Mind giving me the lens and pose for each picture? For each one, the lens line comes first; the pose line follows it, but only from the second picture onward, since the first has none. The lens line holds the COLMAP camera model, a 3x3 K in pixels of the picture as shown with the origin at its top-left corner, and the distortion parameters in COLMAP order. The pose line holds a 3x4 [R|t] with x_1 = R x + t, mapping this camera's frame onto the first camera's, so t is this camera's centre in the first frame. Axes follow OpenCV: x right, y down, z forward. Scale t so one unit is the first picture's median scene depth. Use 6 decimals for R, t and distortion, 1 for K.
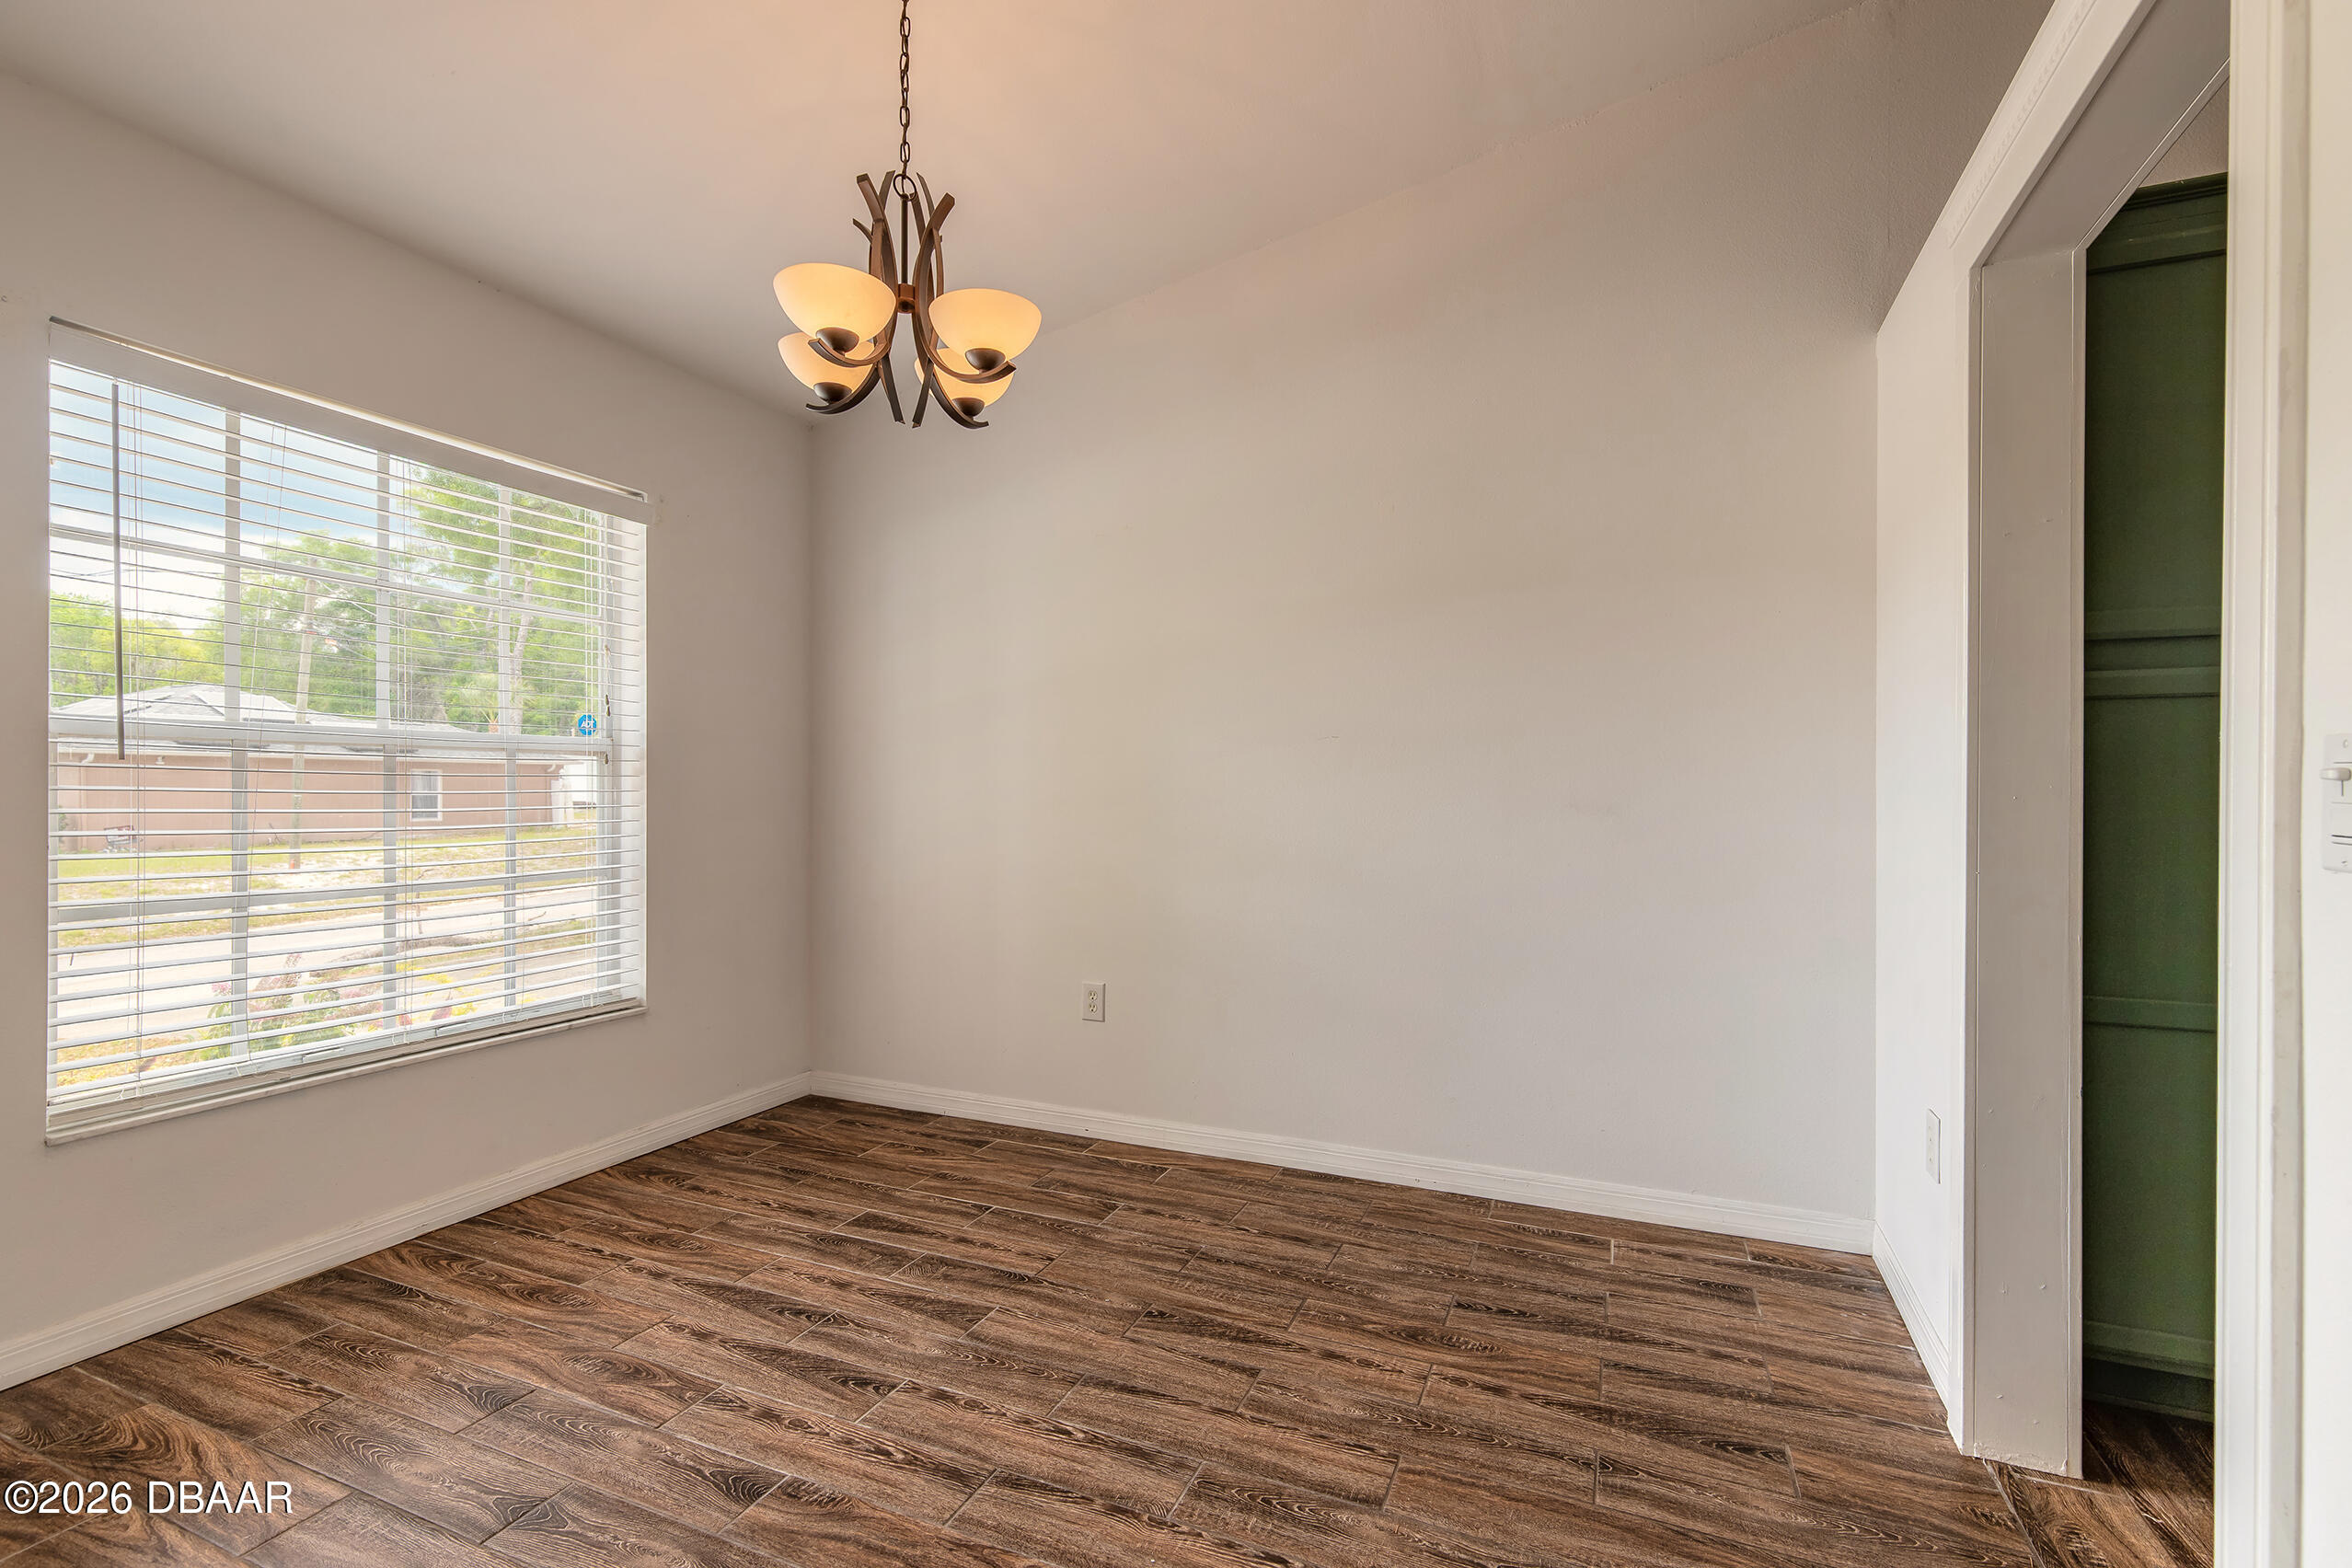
lens RADIAL K [[1059.5, 0, 1166.9], [0, 1059.5, 791.3], [0, 0, 1]] dist [0.009799, -0.002014]
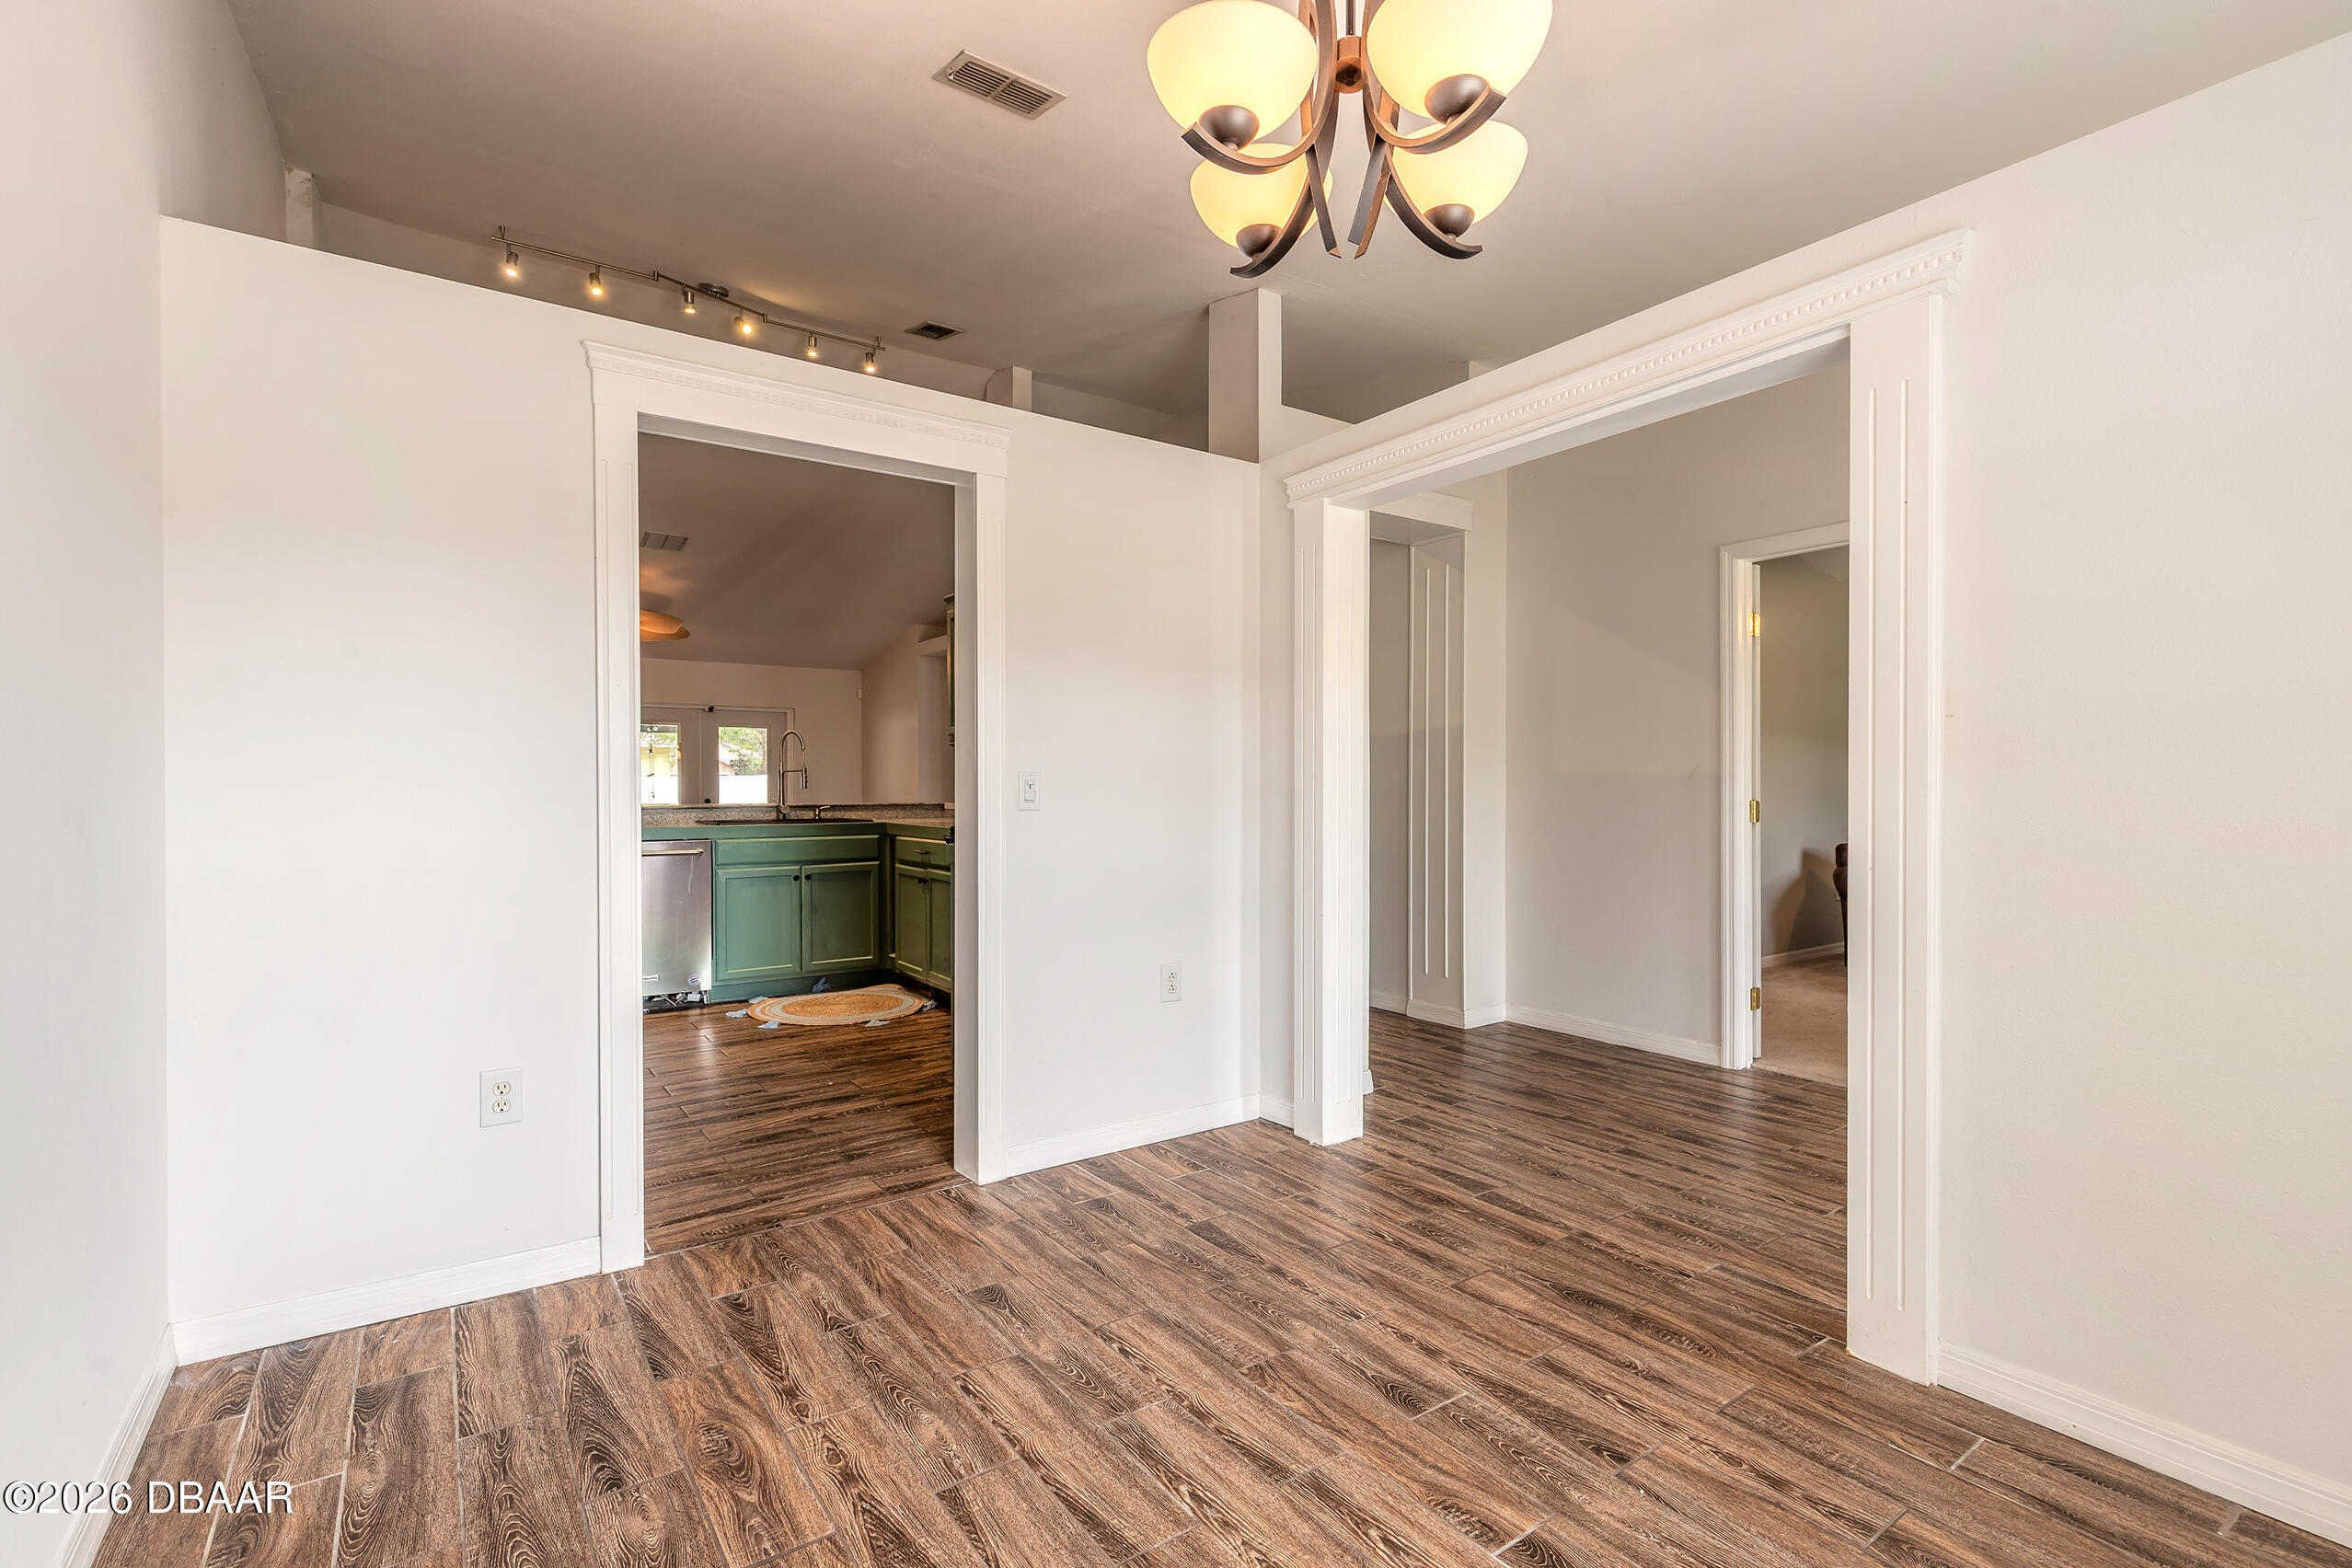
lens RADIAL K [[1059.5, 0, 1167.8], [0, 1059.5, 784.3], [0, 0, 1]] dist [0.009799, -0.002014]
pose [[-0.851938, -0.001947, 0.523640, -0.539934], [-0.001226, 0.999998, 0.001725, -0.008848], [-0.523642, 0.000827, -0.851938, 1.749676]]
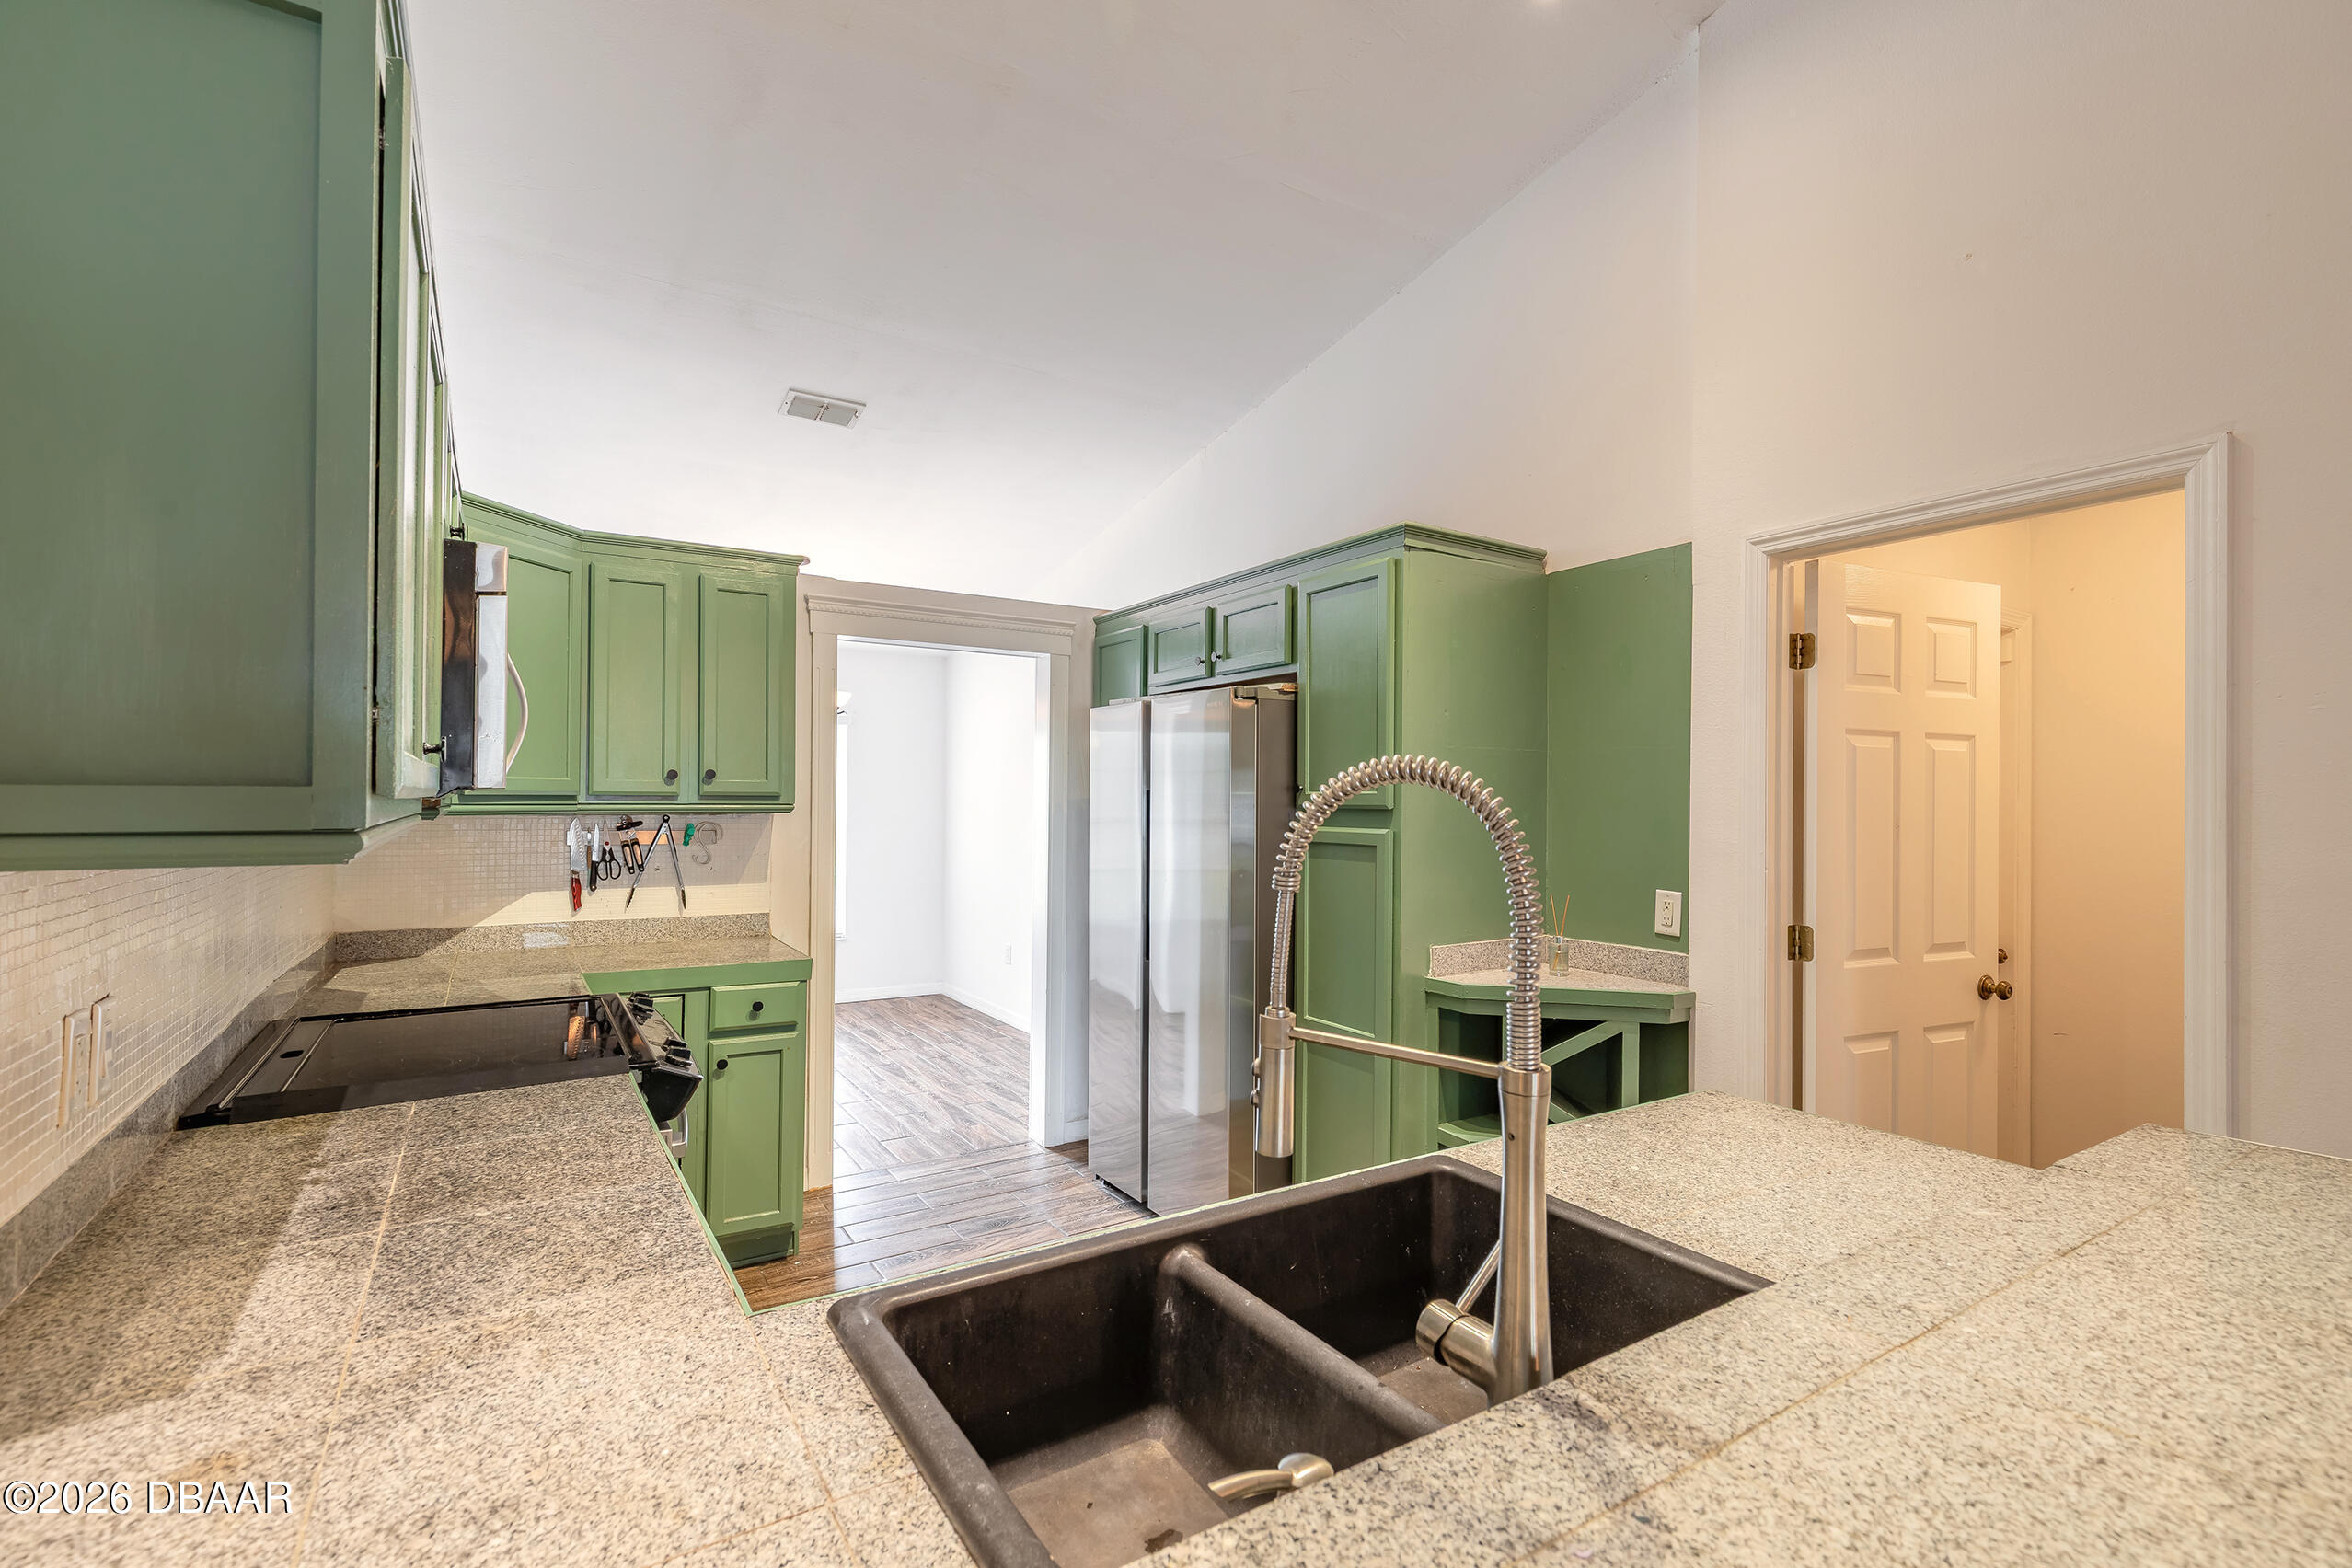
lens RADIAL K [[1059.5, 0, 1169.5], [0, 1059.5, 795.5], [0, 0, 1]] dist [0.009799, -0.002014]
pose [[0.828869, 0.000864, -0.559442, 2.304260], [-0.006291, 0.999950, -0.007775, -0.150337], [0.559407, 0.009964, 0.828833, -0.837997]]
